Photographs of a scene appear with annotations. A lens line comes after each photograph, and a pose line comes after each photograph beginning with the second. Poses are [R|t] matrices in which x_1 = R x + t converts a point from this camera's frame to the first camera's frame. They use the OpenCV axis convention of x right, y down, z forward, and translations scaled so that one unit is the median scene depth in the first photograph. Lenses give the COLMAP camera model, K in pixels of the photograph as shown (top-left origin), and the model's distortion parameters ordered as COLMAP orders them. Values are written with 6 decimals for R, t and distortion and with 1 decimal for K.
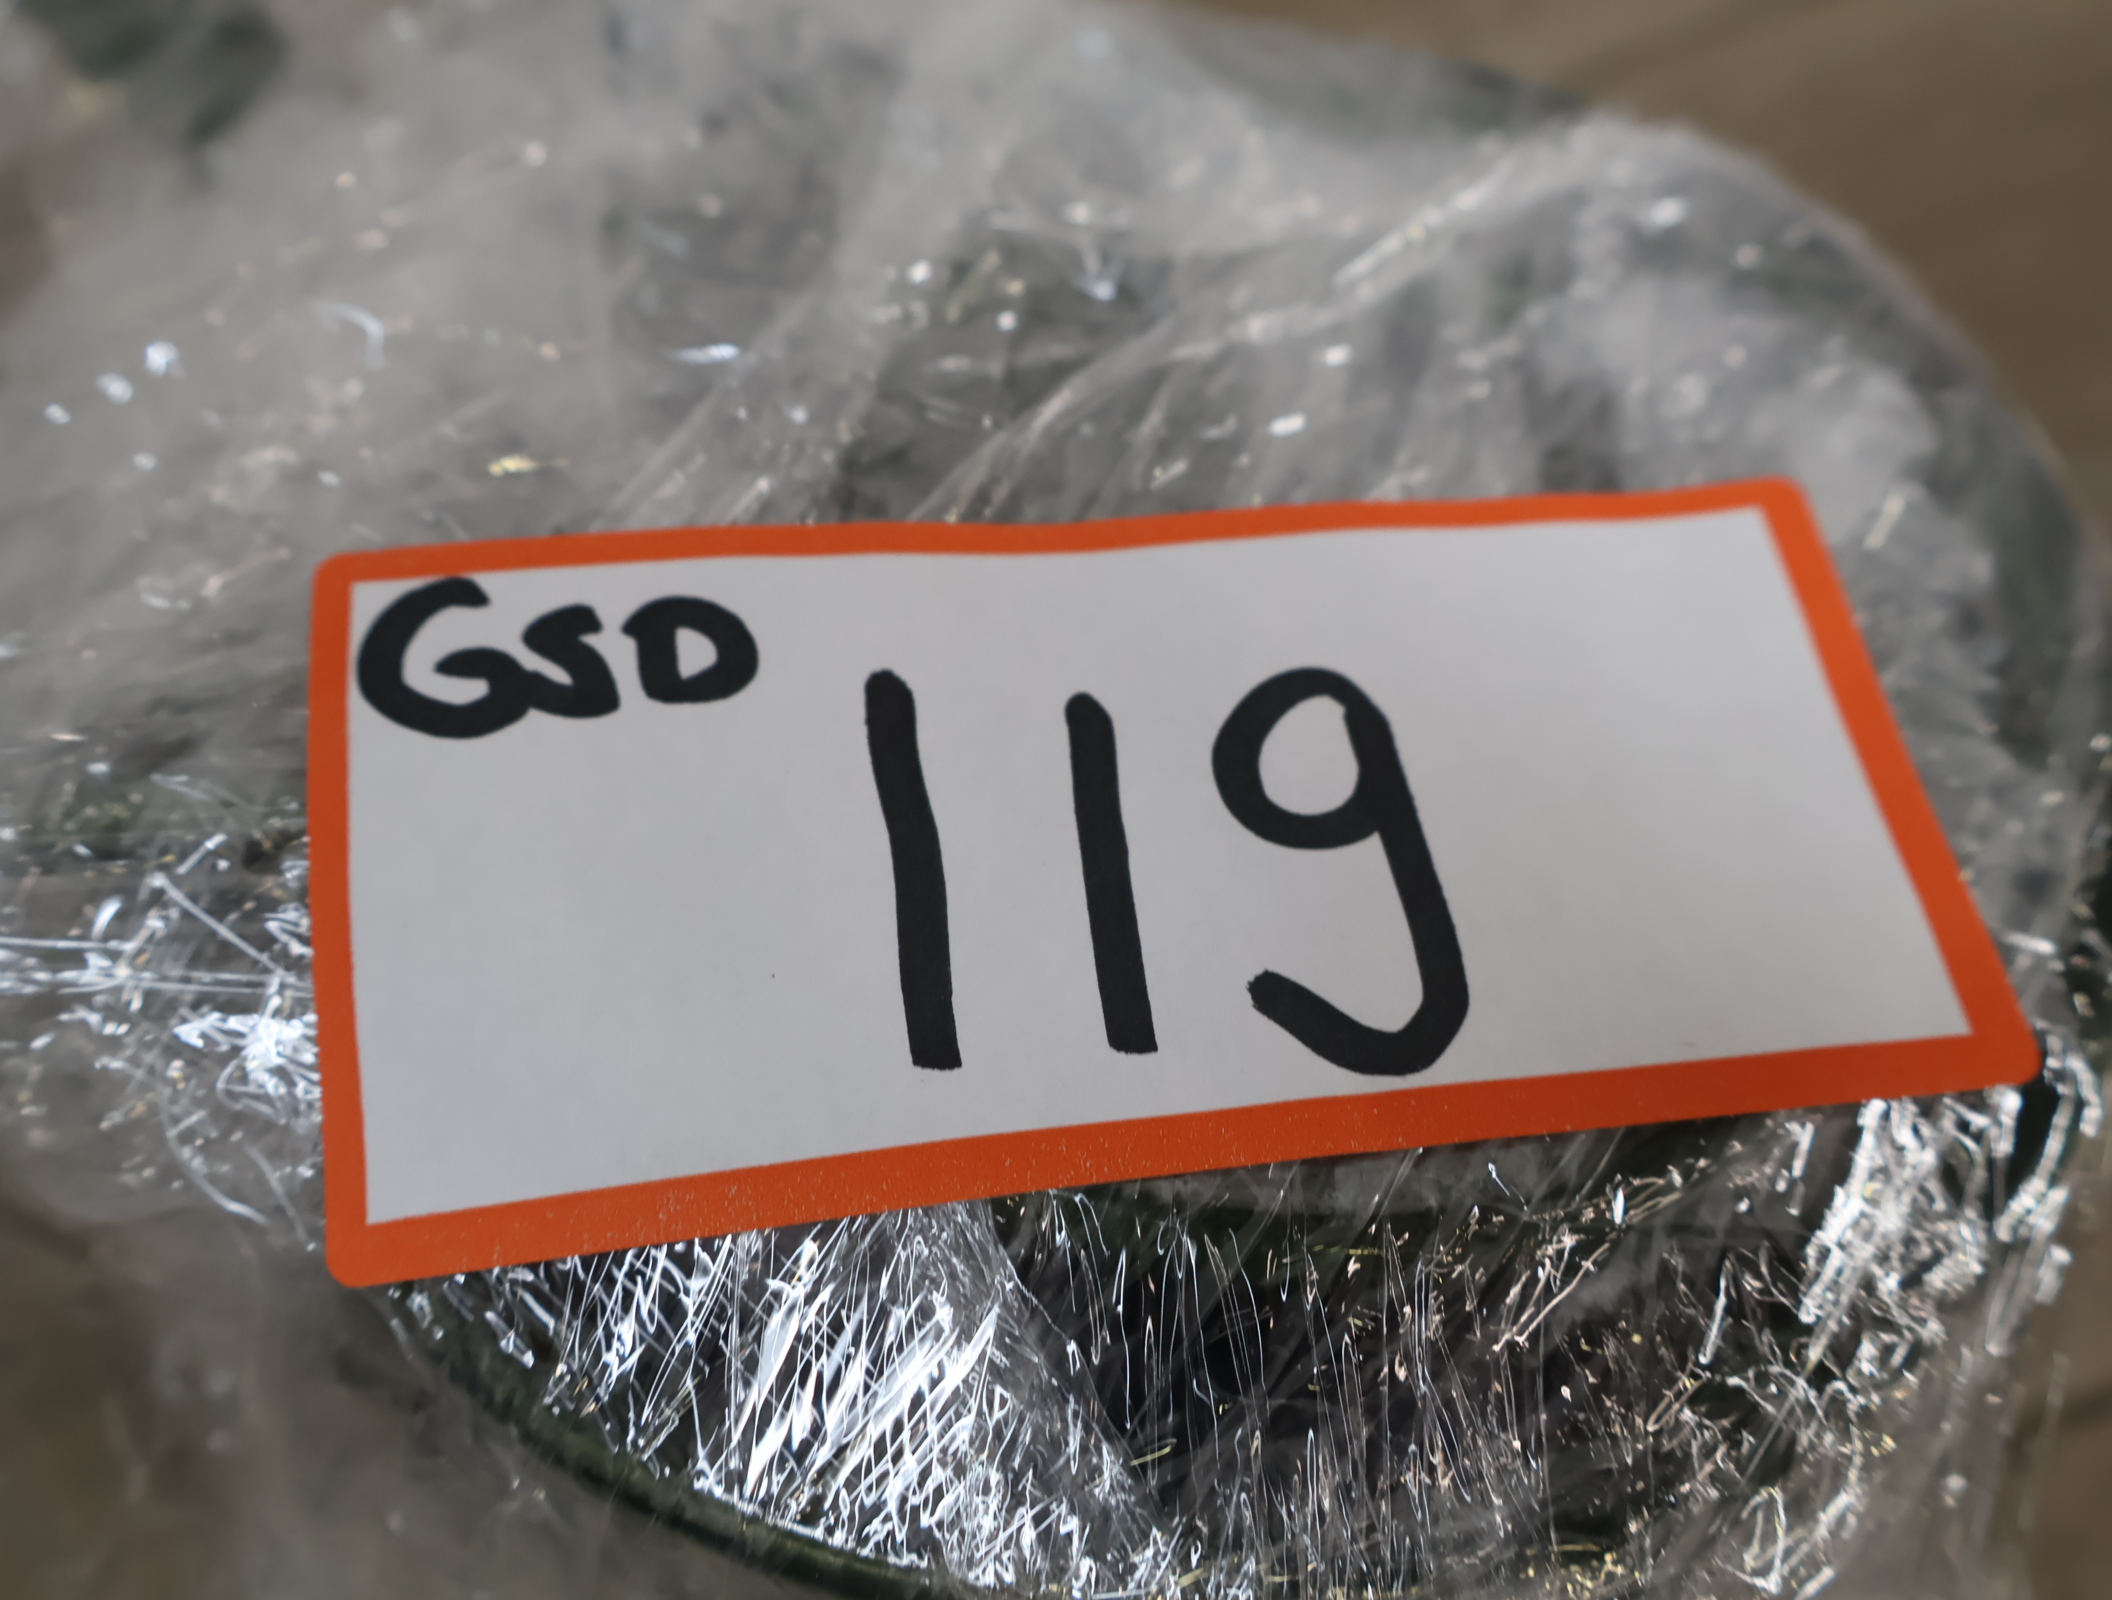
lens RADIAL K [[2226.4, 0, 1050.2], [0, 2226.4, 803.0], [0, 0, 1]] dist [0.015930, 0.000000]
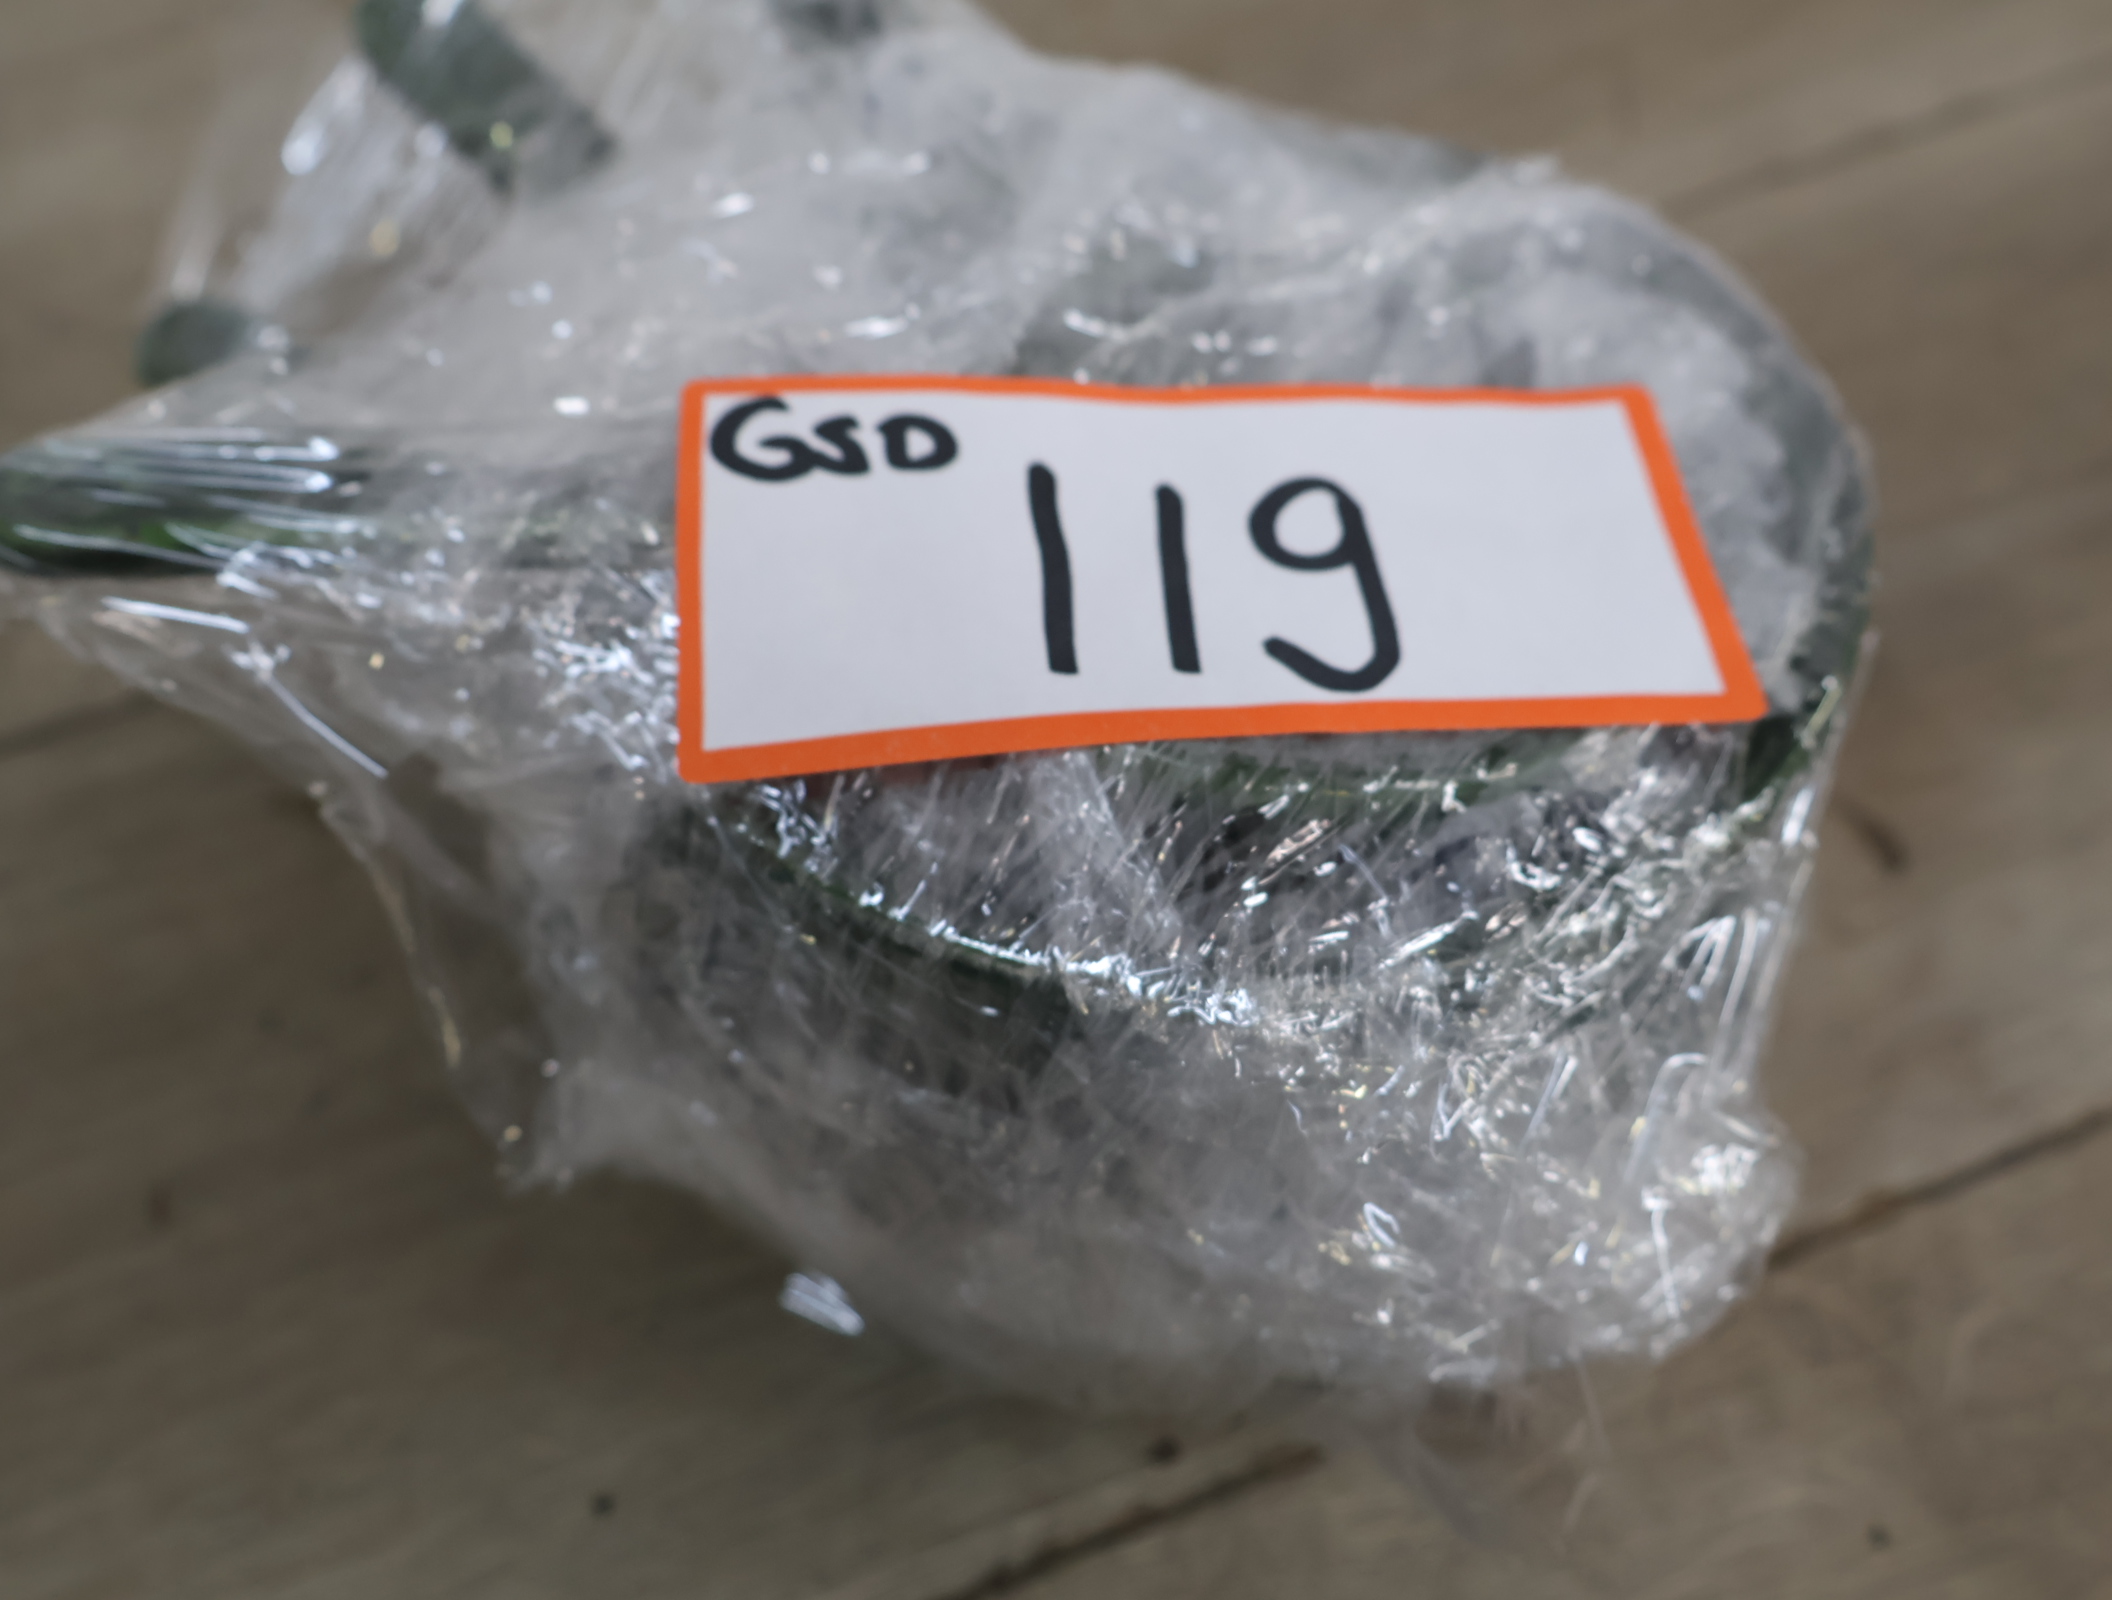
lens RADIAL K [[2226.4, 0, 1060.2], [0, 2226.4, 796.0], [0, 0, 1]] dist [0.015930, 0.000000]
pose [[0.998228, 0.041247, -0.042879, 0.016837], [-0.046124, 0.991725, -0.119809, 0.356490], [0.037582, 0.121574, 0.991871, -0.516061]]
